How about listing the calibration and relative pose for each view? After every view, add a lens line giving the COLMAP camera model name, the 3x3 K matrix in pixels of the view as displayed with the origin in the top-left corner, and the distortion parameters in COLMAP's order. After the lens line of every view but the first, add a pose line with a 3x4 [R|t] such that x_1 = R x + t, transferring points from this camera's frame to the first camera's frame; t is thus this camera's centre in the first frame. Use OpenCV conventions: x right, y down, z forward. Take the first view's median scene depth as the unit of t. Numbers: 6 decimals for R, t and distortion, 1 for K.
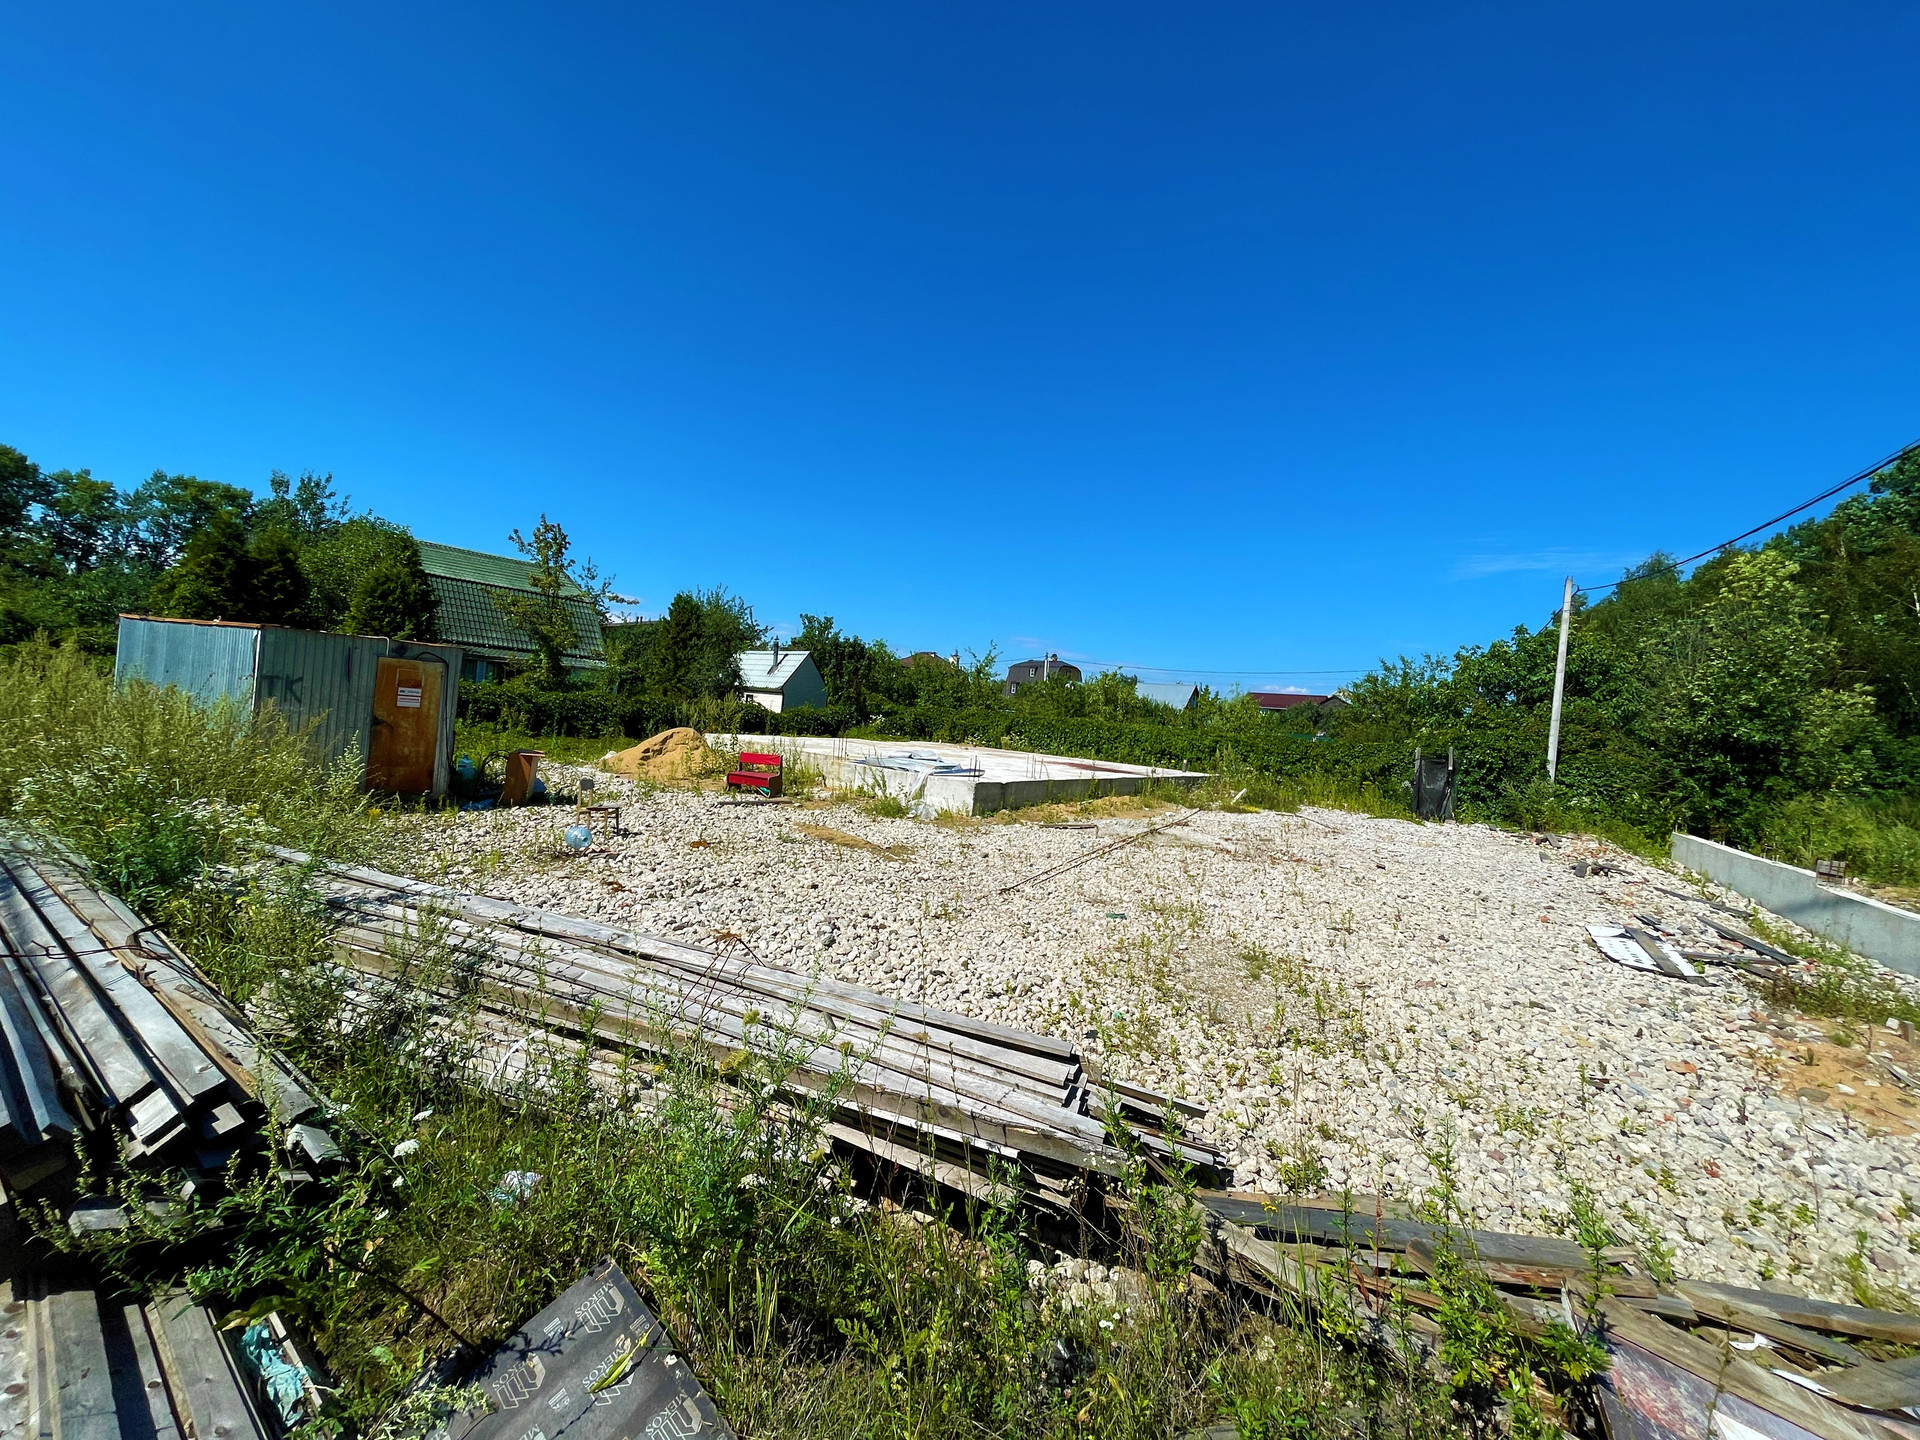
lens RADIAL K [[774.3, 0, 952.5], [0, 774.3, 717.8], [0, 0, 1]] dist [0.000100, 0.000464]
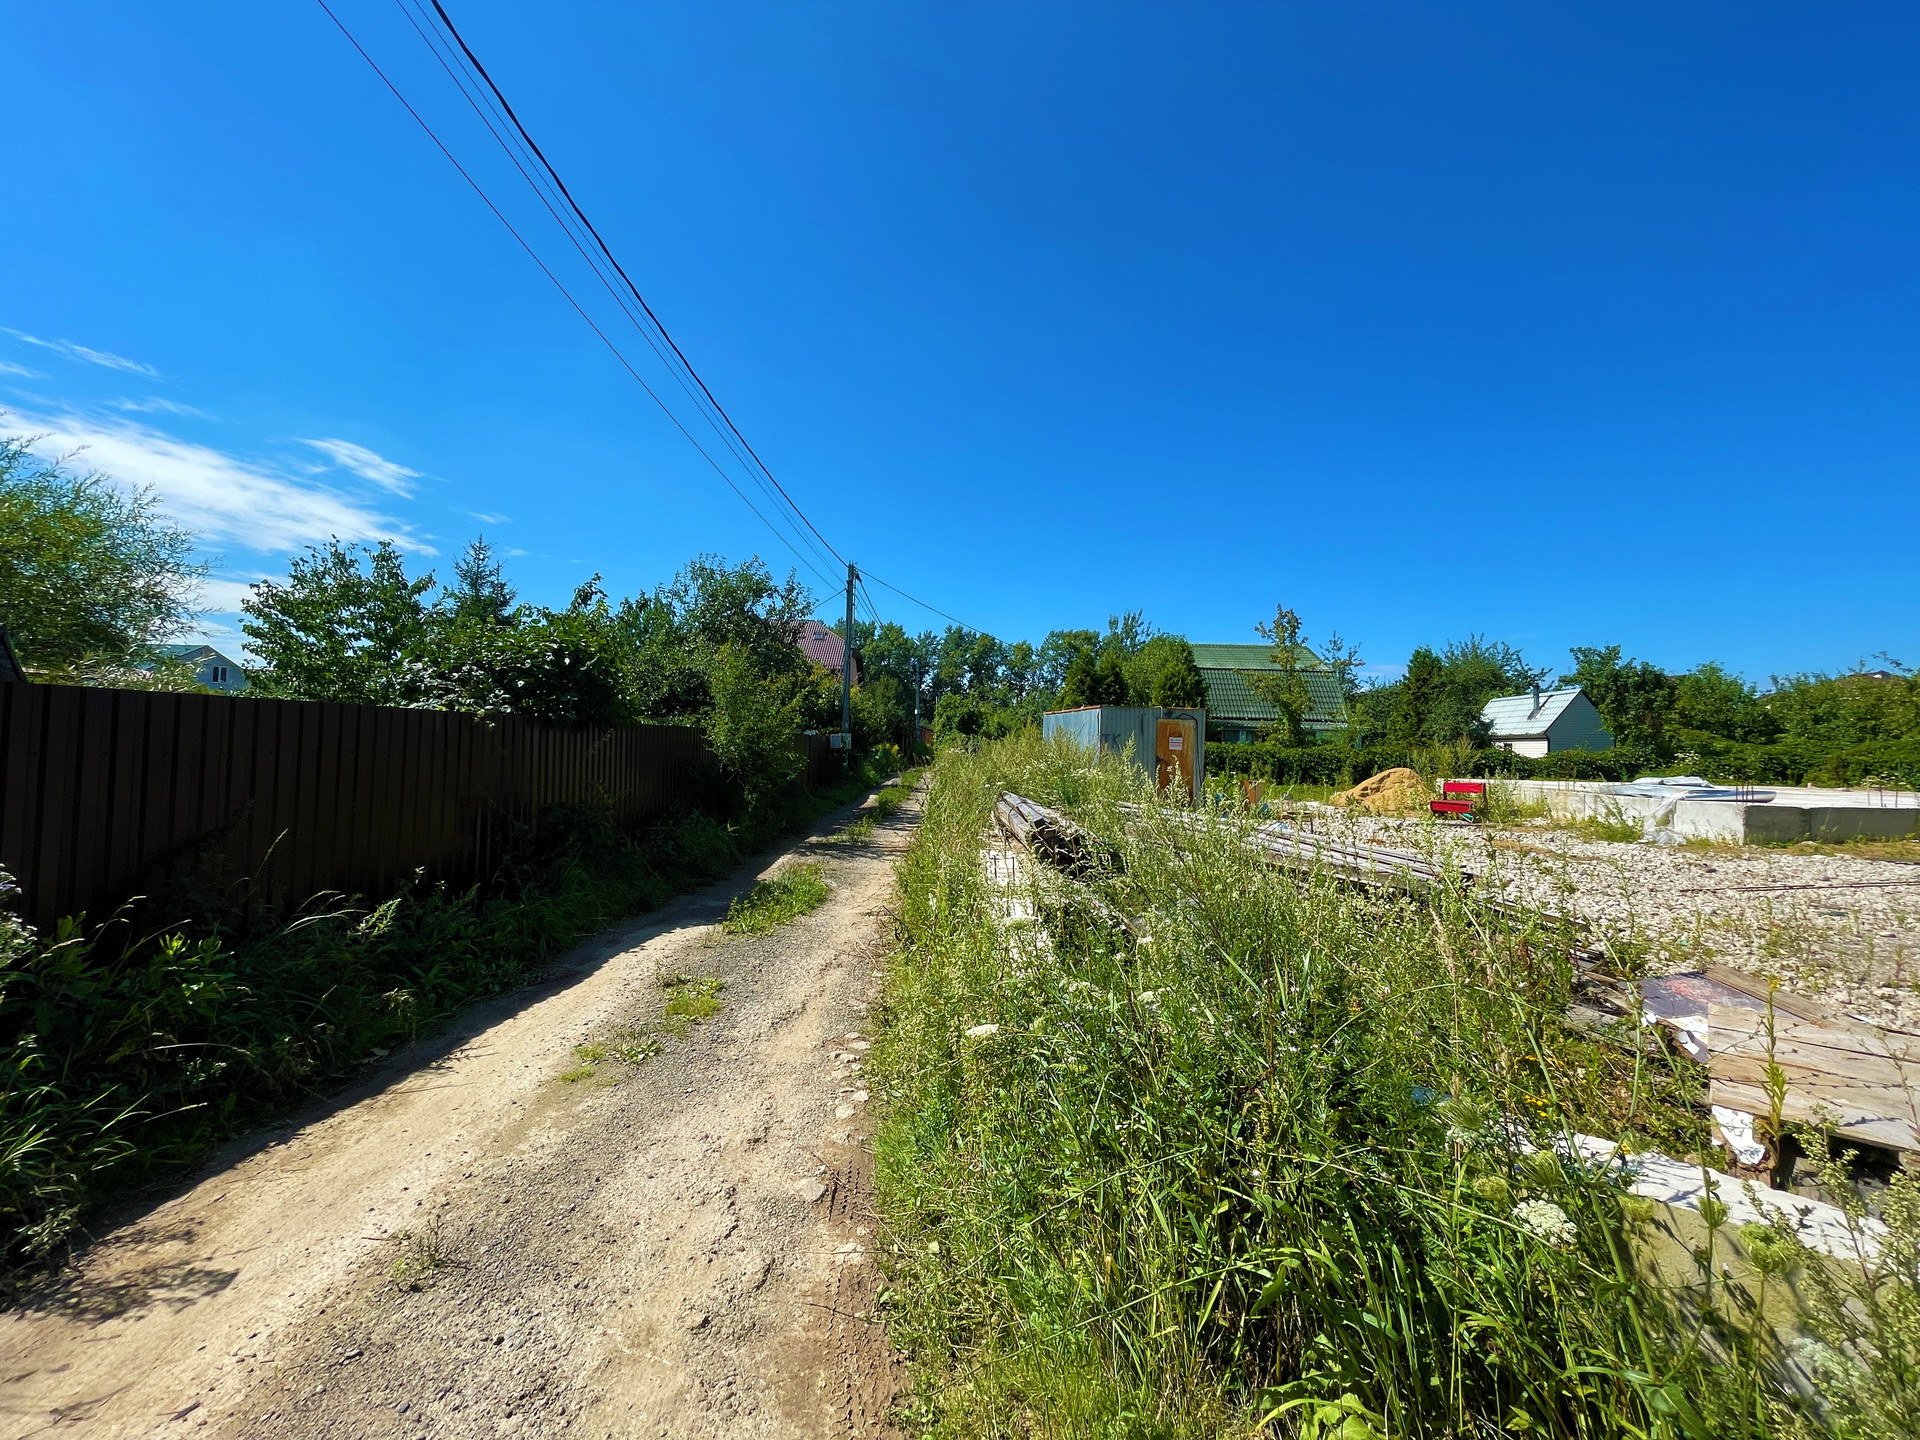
lens RADIAL K [[774.3, 0, 953.2], [0, 774.3, 705.8], [0, 0, 1]] dist [0.000100, 0.000464]
pose [[0.596656, -0.115821, -0.794095, 0.151813], [0.024647, 0.991708, -0.126124, 0.046823], [0.802119, 0.055681, 0.594563, -0.157027]]
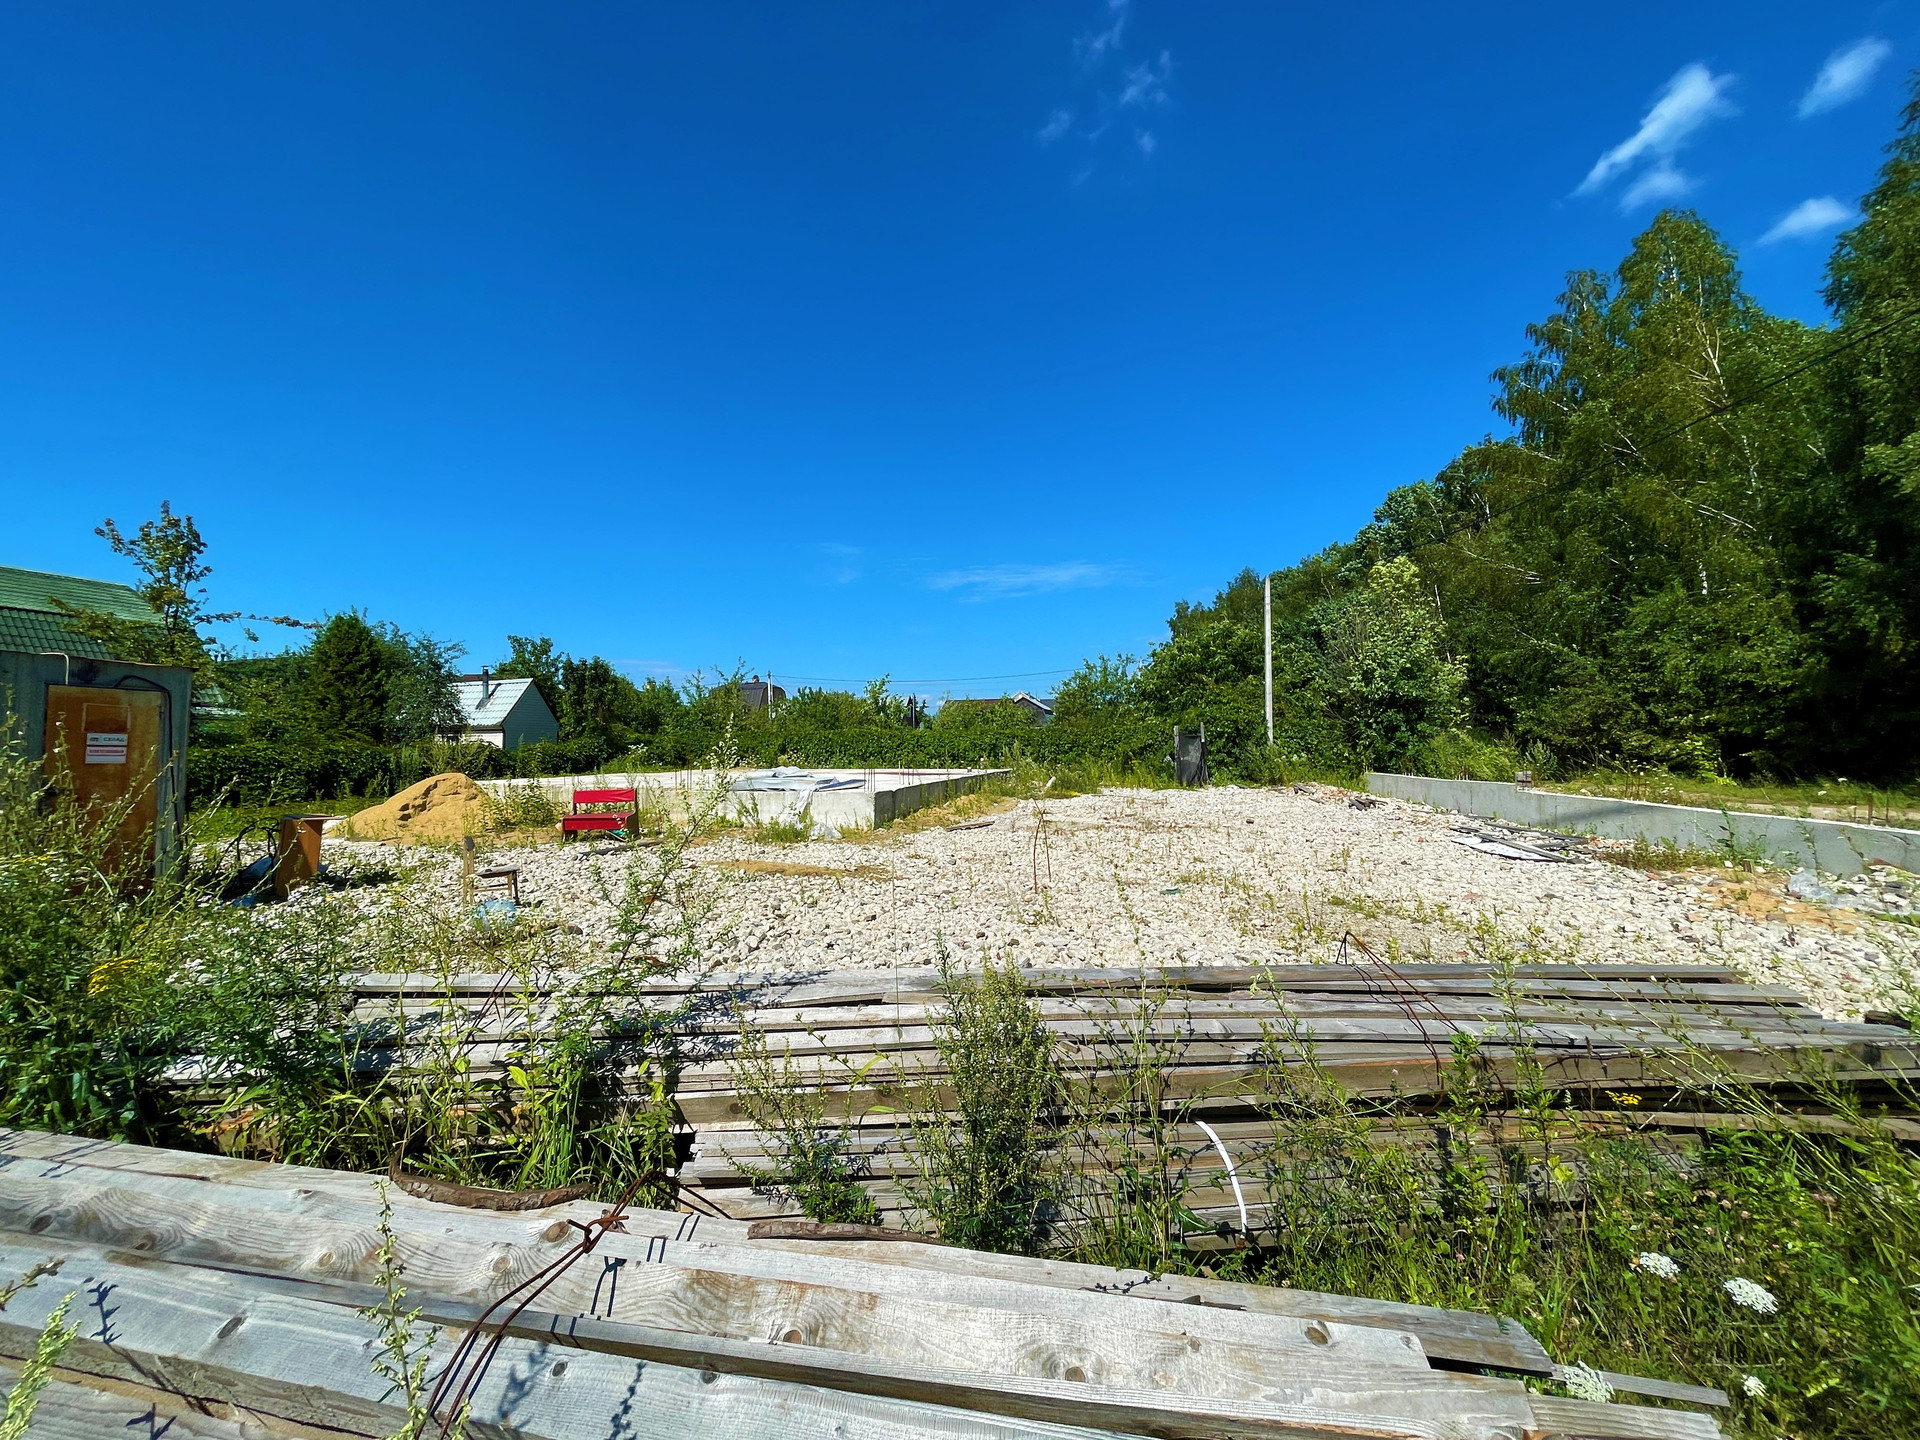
lens RADIAL K [[774.3, 0, 952.5], [0, 774.3, 721.5], [0, 0, 1]] dist [0.000100, 0.000464]
pose [[0.916280, -0.080118, 0.392445, -0.181519], [0.089073, 0.996014, -0.004631, 0.009253], [-0.390509, 0.039199, 0.919764, 0.086975]]
